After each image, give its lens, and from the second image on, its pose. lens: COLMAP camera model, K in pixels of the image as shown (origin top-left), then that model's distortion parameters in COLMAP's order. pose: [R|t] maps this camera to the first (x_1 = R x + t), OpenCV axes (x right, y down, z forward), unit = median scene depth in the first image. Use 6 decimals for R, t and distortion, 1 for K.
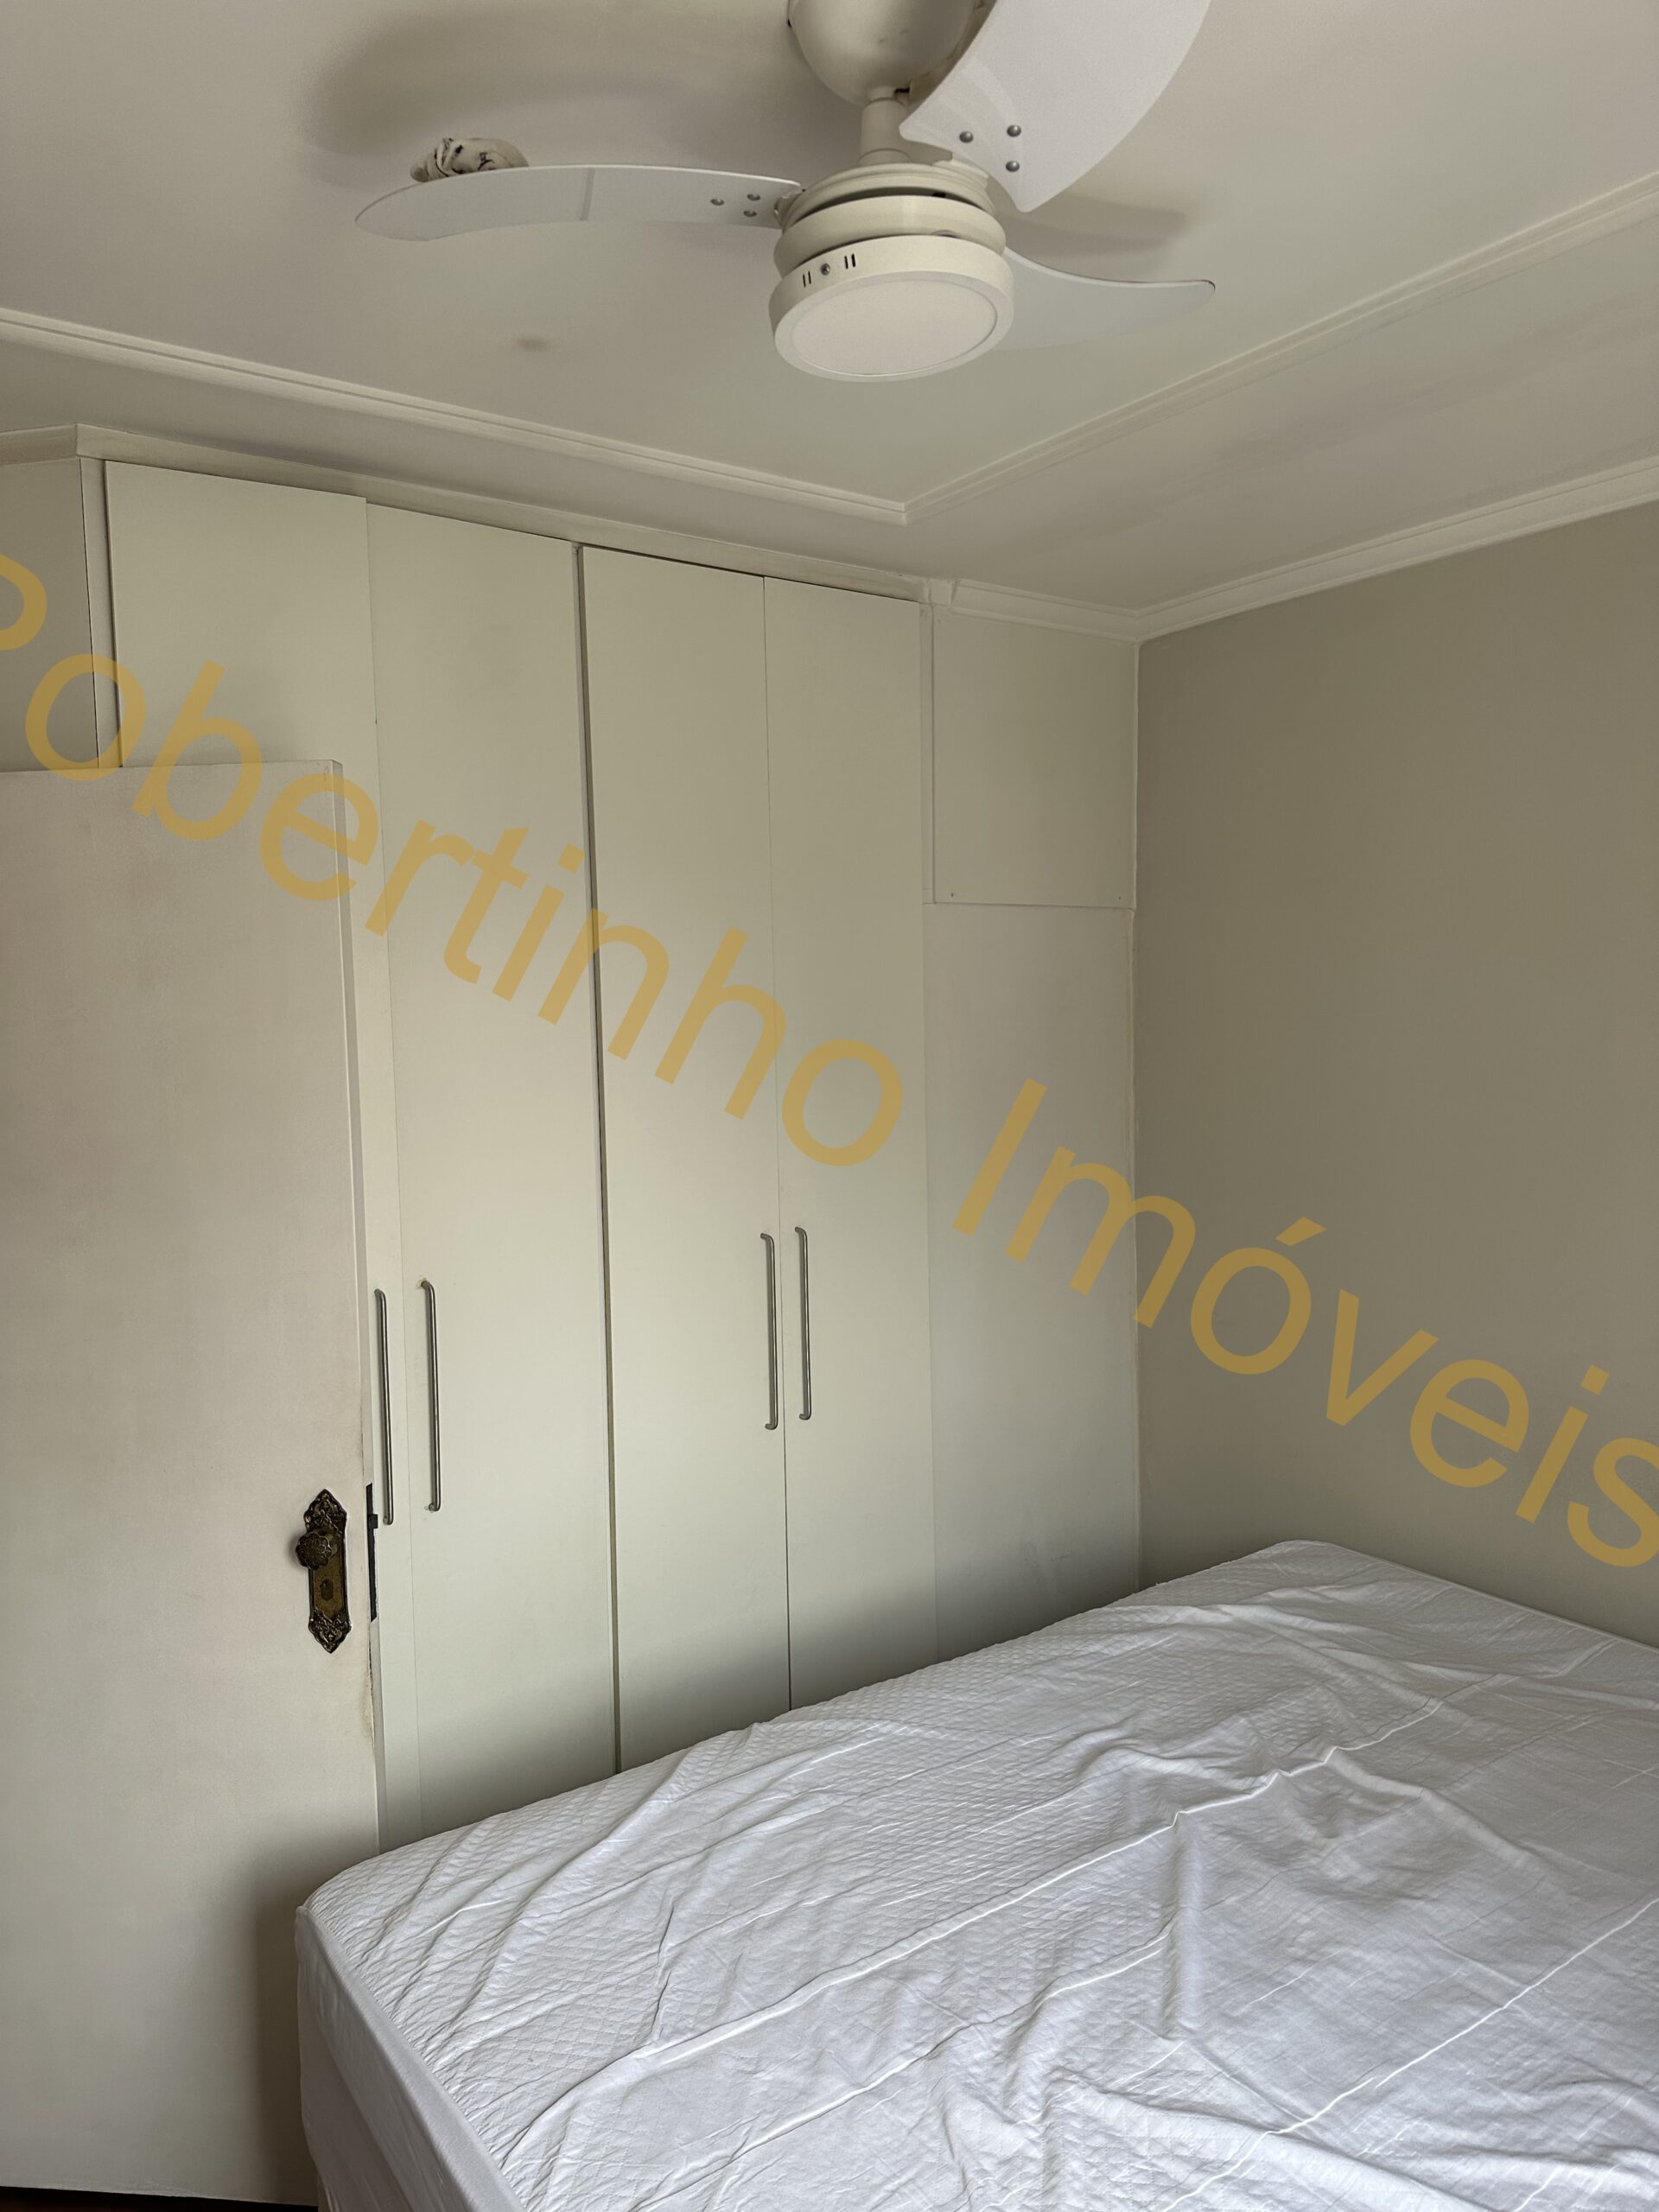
lens RADIAL K [[1550.1, 0, 836.5], [0, 1550.1, 1108.5], [0, 0, 1]] dist [0.033402, -0.029093]
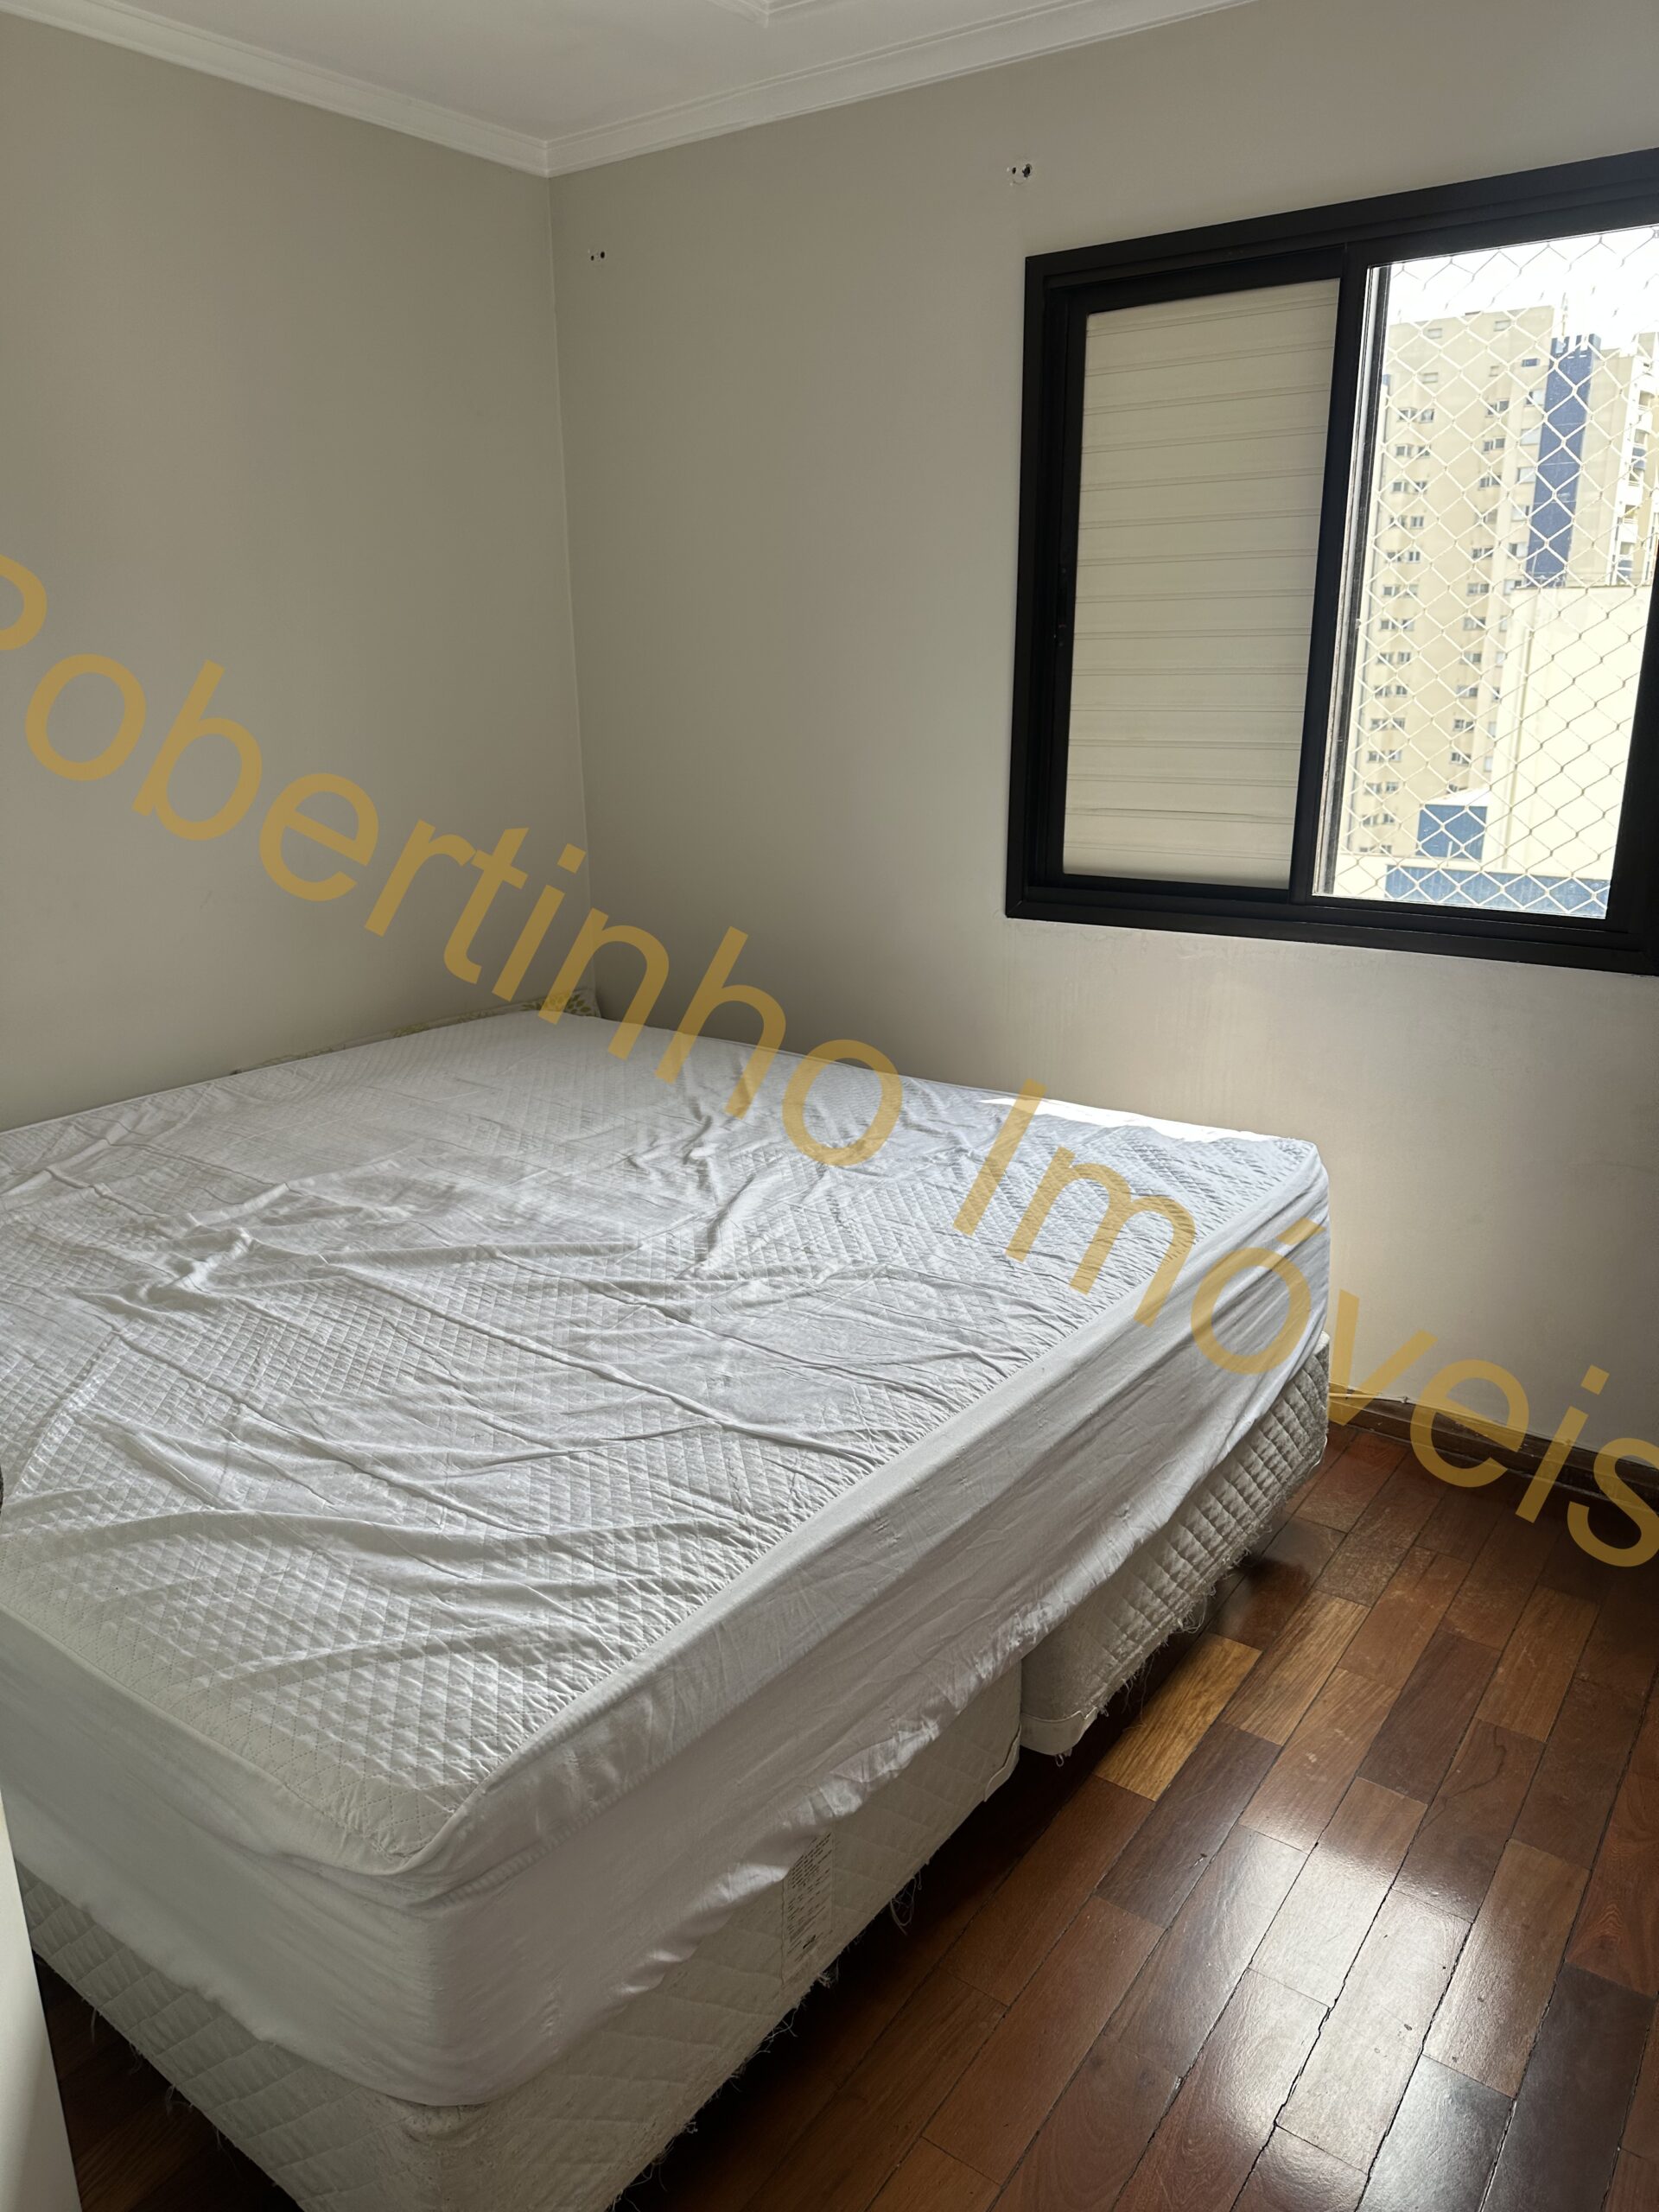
lens RADIAL K [[1550.1, 0, 836.2], [0, 1550.1, 1111.1], [0, 0, 1]] dist [0.033402, -0.029093]
pose [[-0.302110, -0.253056, 0.919072, -0.938545], [0.075967, 0.954665, 0.287827, 0.081641], [-0.950241, 0.156774, -0.269189, 1.027832]]
